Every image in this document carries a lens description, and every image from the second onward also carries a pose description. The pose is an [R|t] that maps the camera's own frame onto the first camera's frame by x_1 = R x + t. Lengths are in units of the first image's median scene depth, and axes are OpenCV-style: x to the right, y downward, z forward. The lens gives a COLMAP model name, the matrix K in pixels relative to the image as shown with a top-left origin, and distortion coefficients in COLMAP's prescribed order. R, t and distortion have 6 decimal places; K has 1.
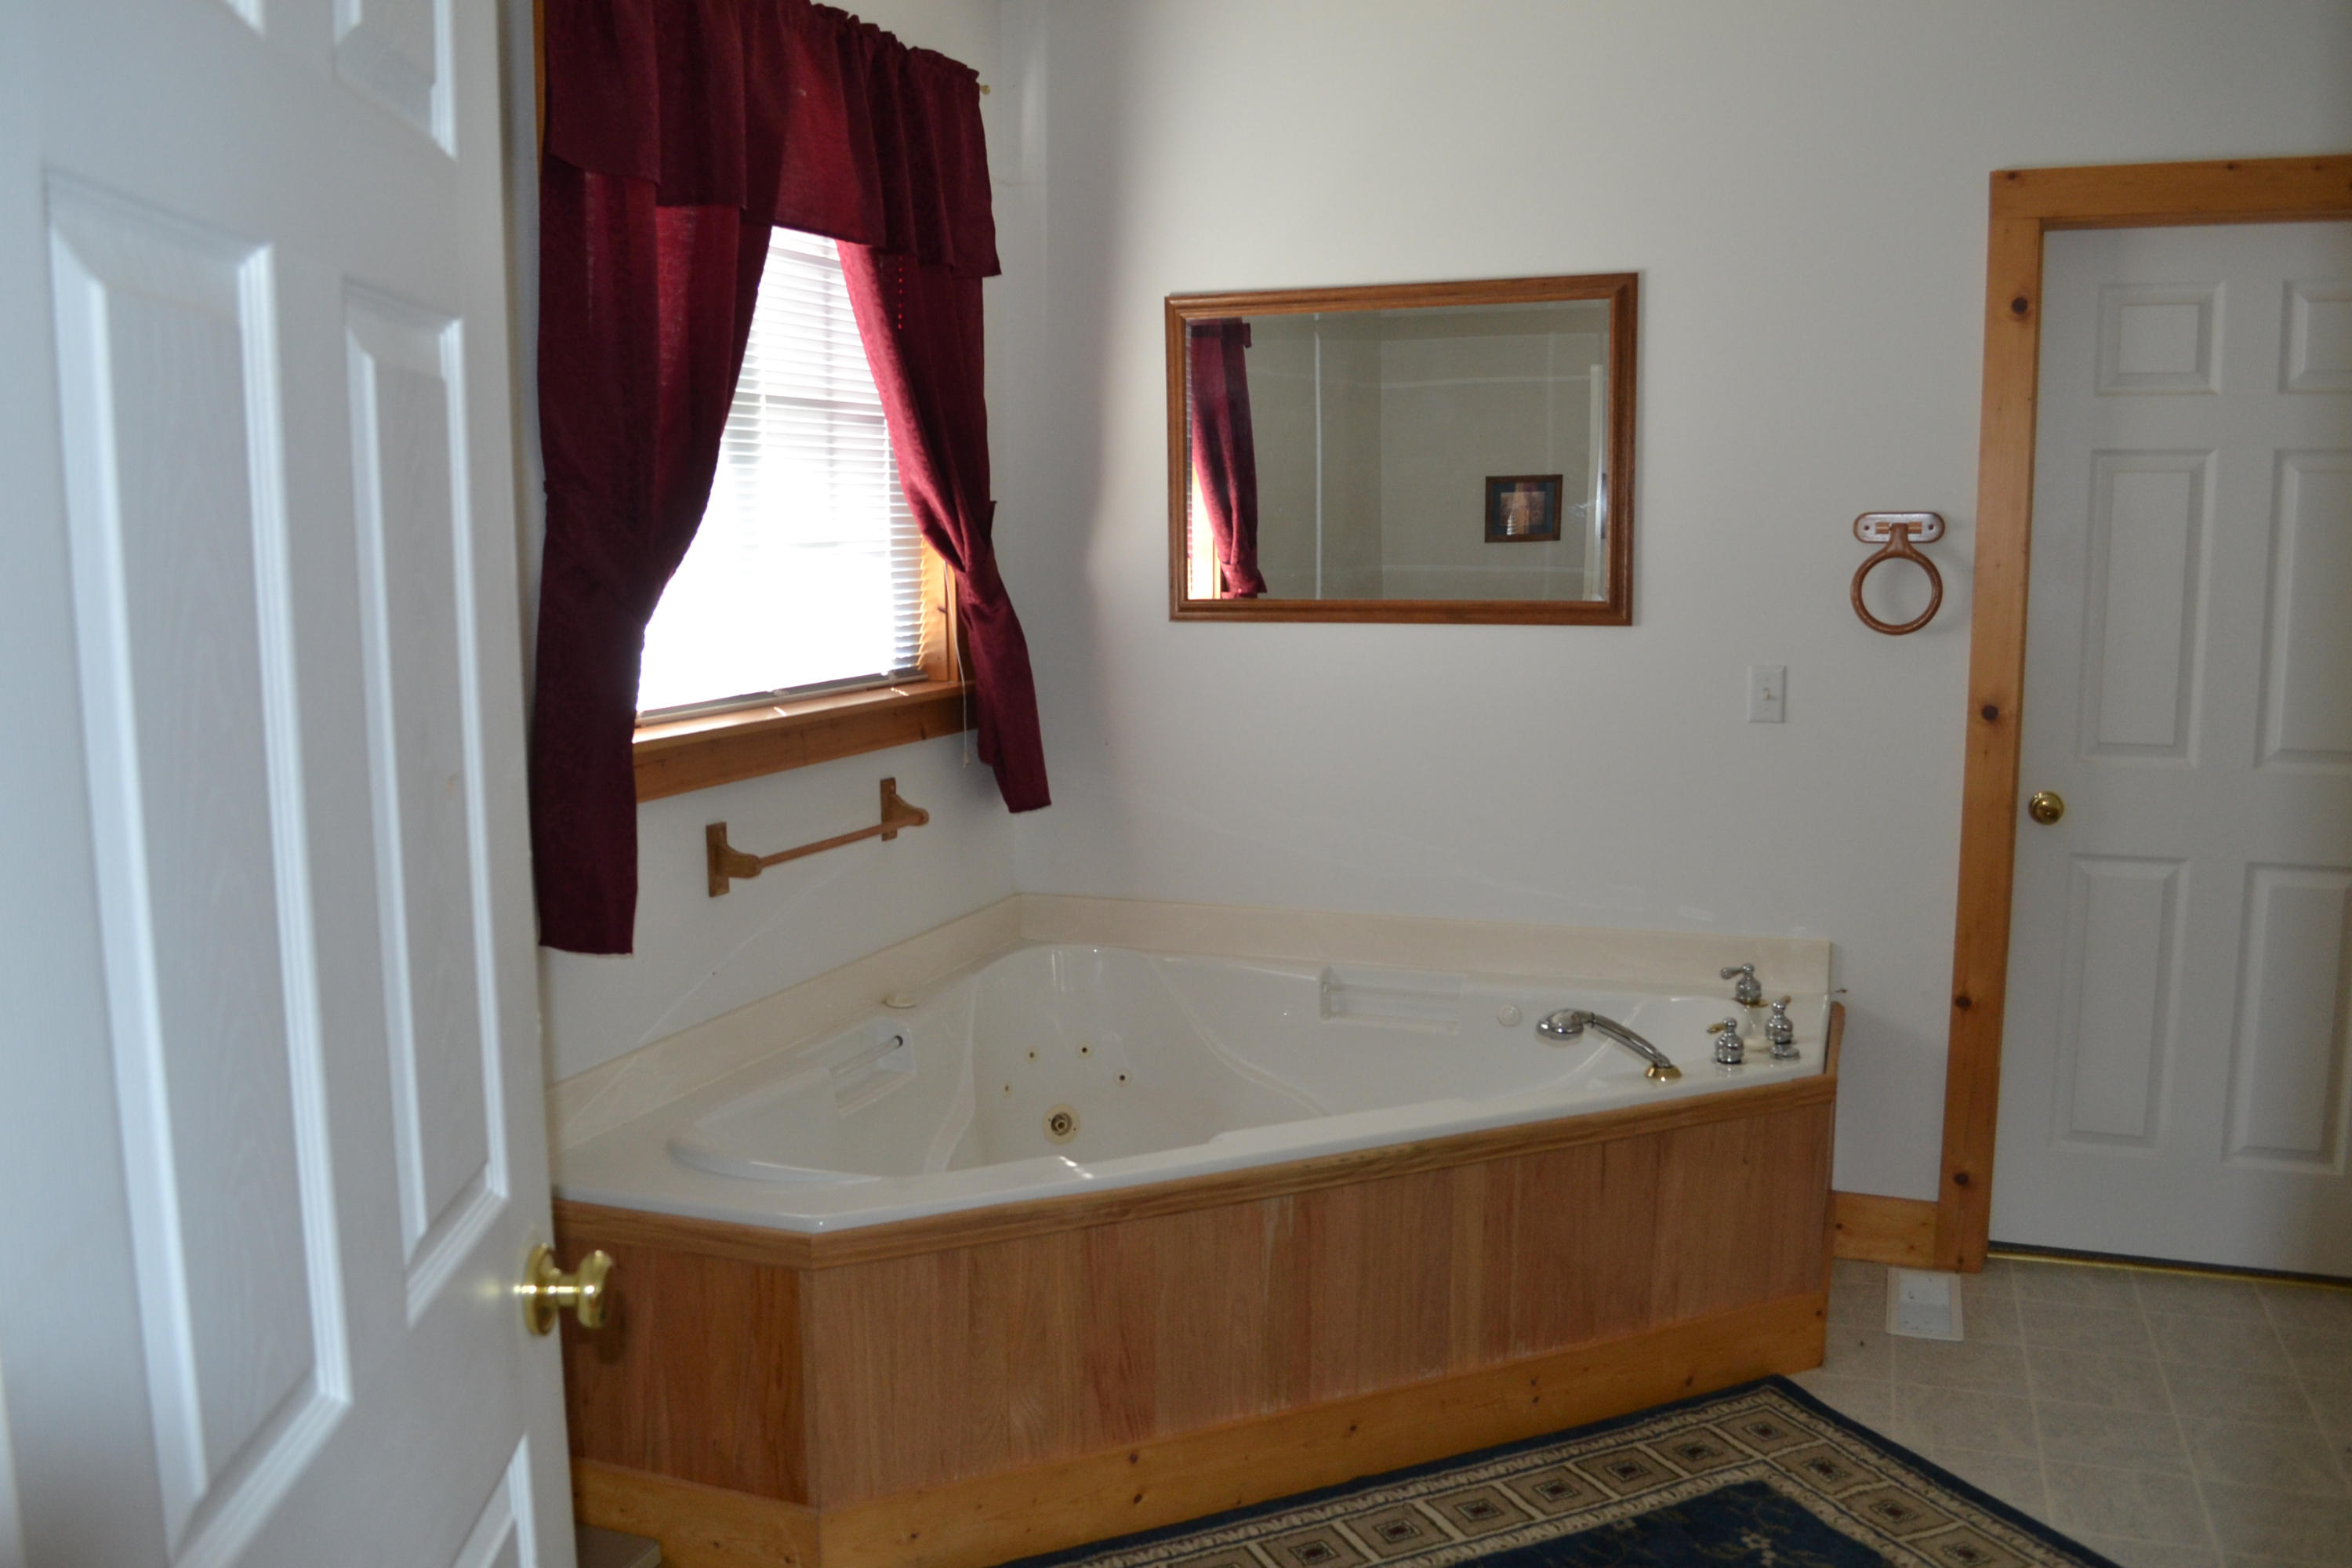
lens RADIAL K [[1880.2, 0, 1189.1], [0, 1880.2, 788.4], [0, 0, 1]] dist [-0.079265, 0.004441]
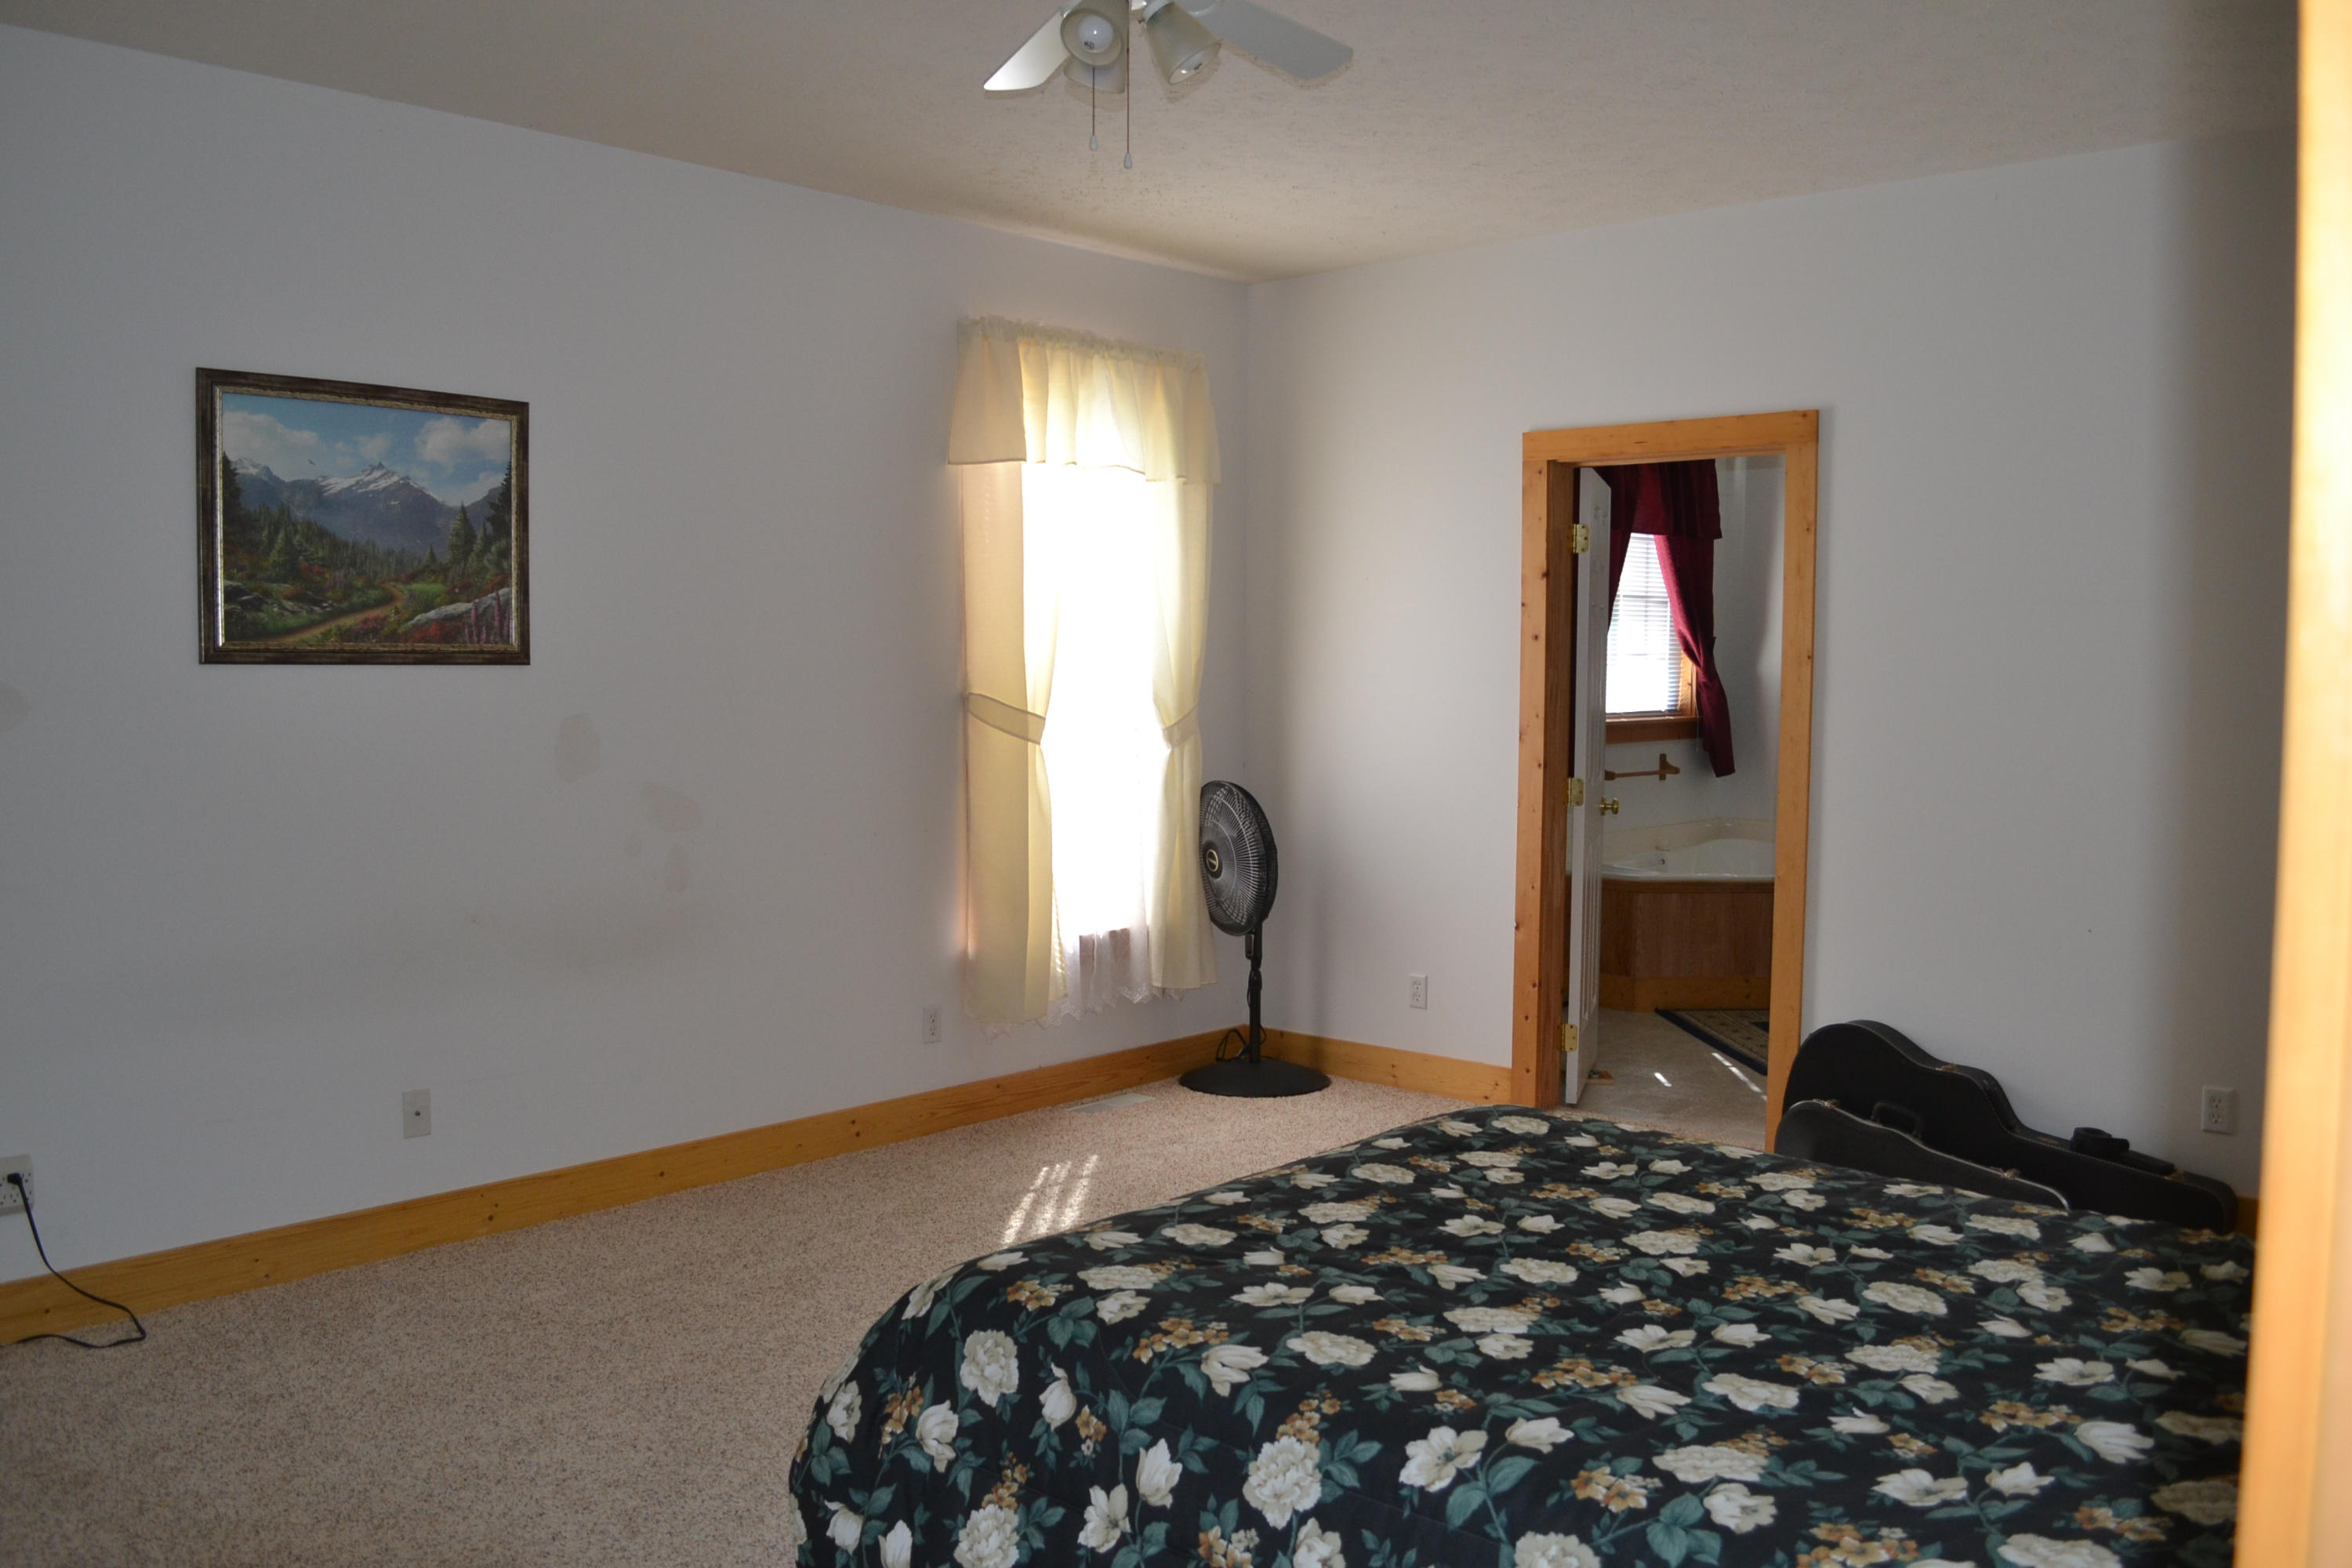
lens RADIAL K [[1880.2, 0, 1176.3], [0, 1880.2, 783.2], [0, 0, 1]] dist [-0.079265, 0.004441]
pose [[0.924677, 0.041420, -0.378493, 0.058463], [-0.062566, 0.997082, -0.043736, 0.061208], [0.375577, 0.064123, 0.924570, -0.496294]]
